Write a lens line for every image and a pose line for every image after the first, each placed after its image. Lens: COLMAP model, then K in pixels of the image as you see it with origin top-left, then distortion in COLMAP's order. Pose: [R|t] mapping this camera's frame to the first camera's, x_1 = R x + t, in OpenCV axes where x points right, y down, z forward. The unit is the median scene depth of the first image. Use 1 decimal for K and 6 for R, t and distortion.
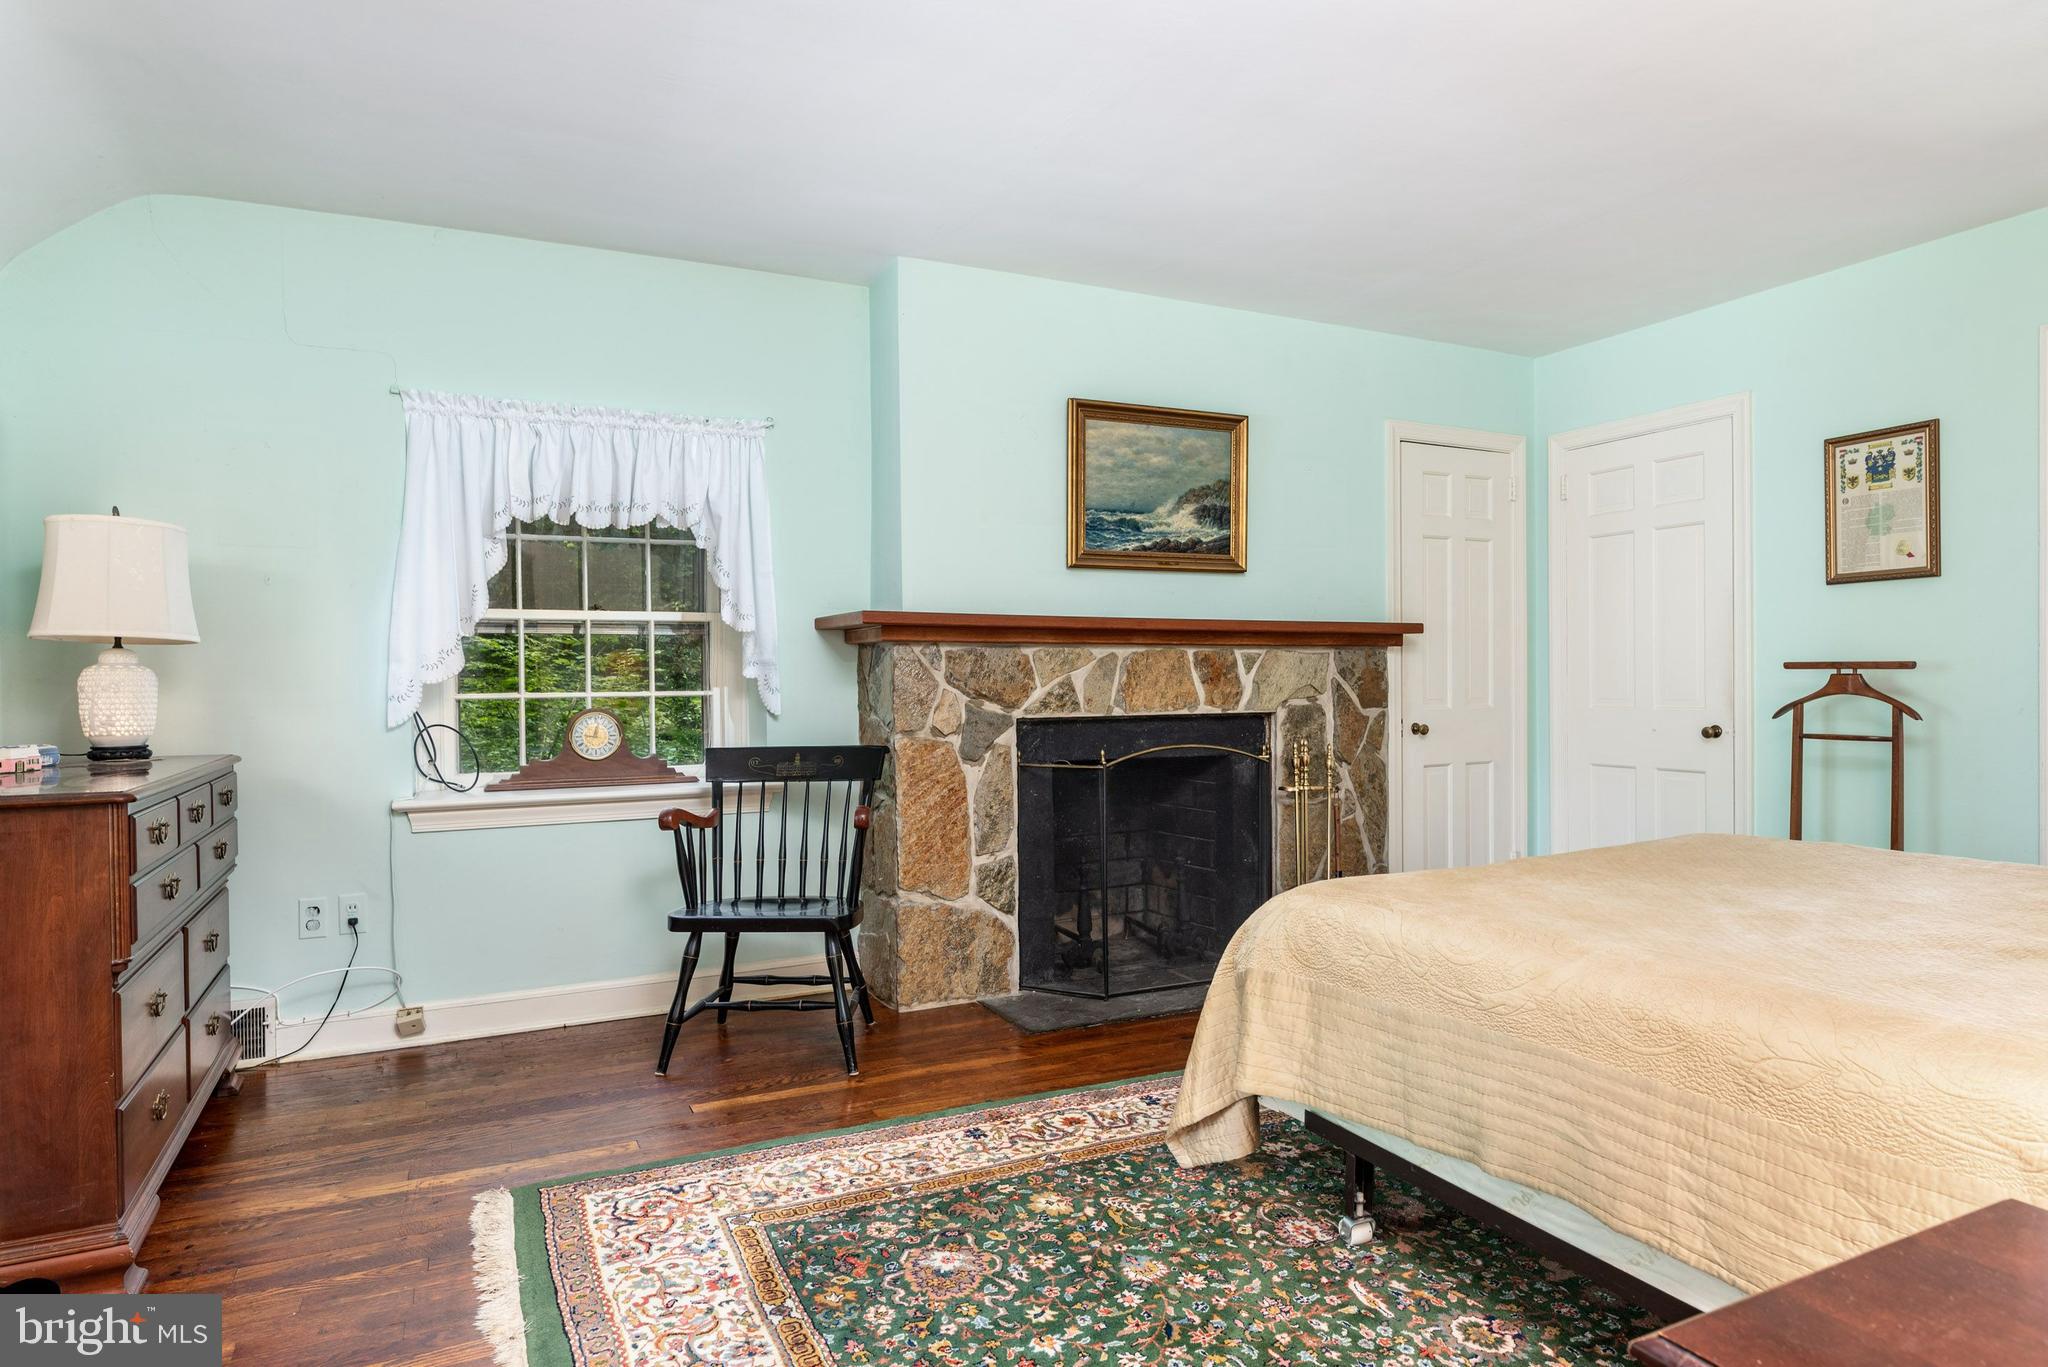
lens RADIAL K [[1179.2, 0, 1024.7], [0, 1179.2, 683.0], [0, 0, 1]] dist [-0.001239, -0.000299]
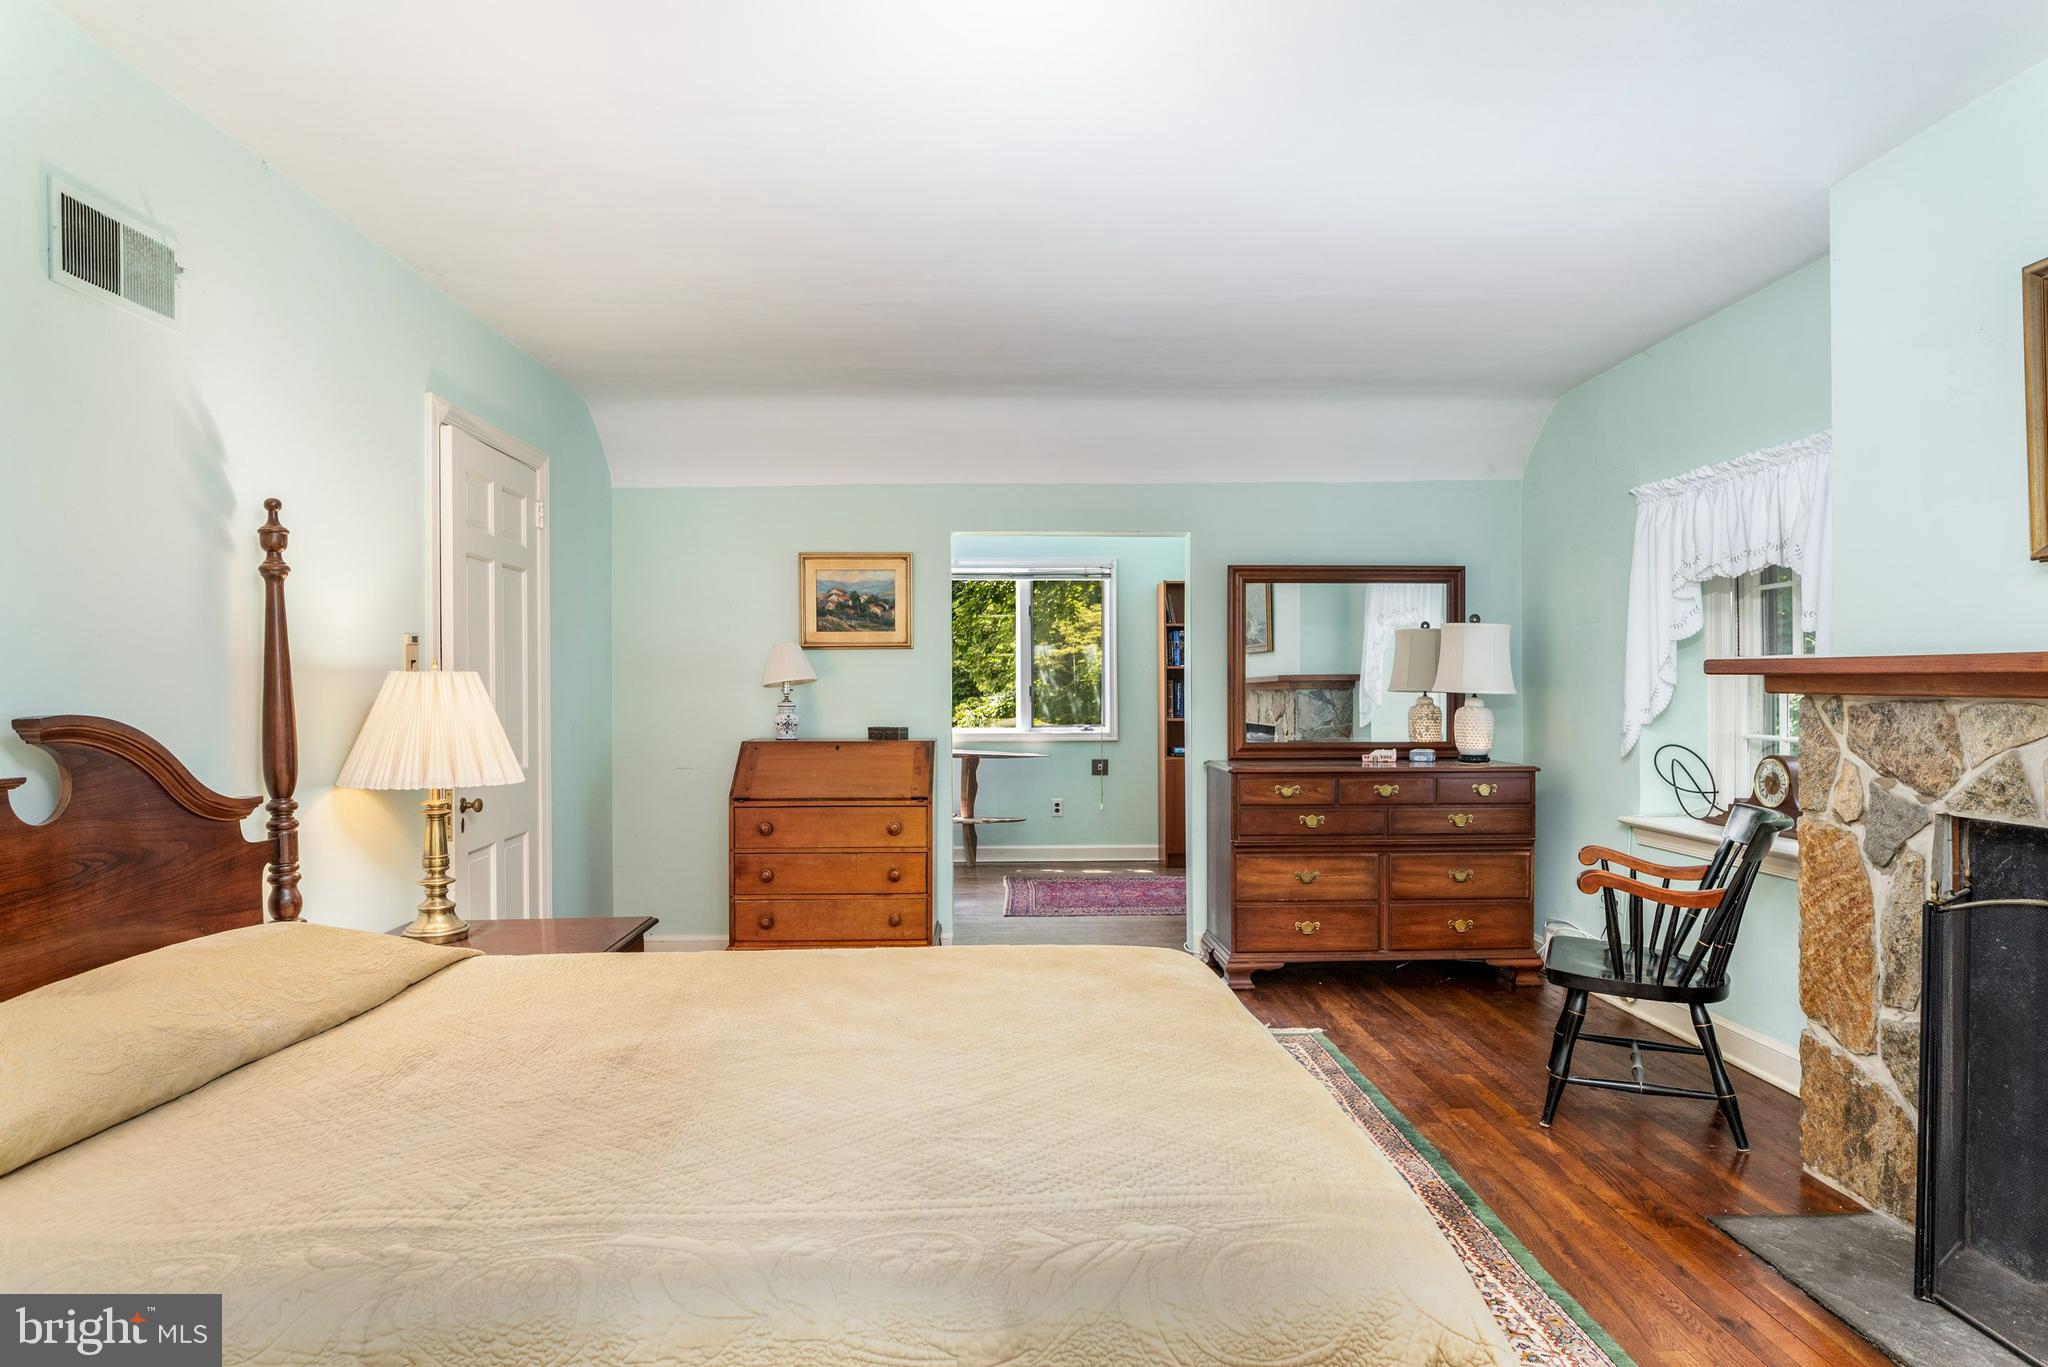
lens RADIAL K [[1179.2, 0, 1026.0], [0, 1179.2, 687.3], [0, 0, 1]] dist [-0.001239, -0.000299]
pose [[-0.403341, 0.009414, -0.915001, 0.789093], [-0.002232, 0.999934, 0.011271, -0.045527], [0.915047, 0.006588, -0.403294, 0.820601]]
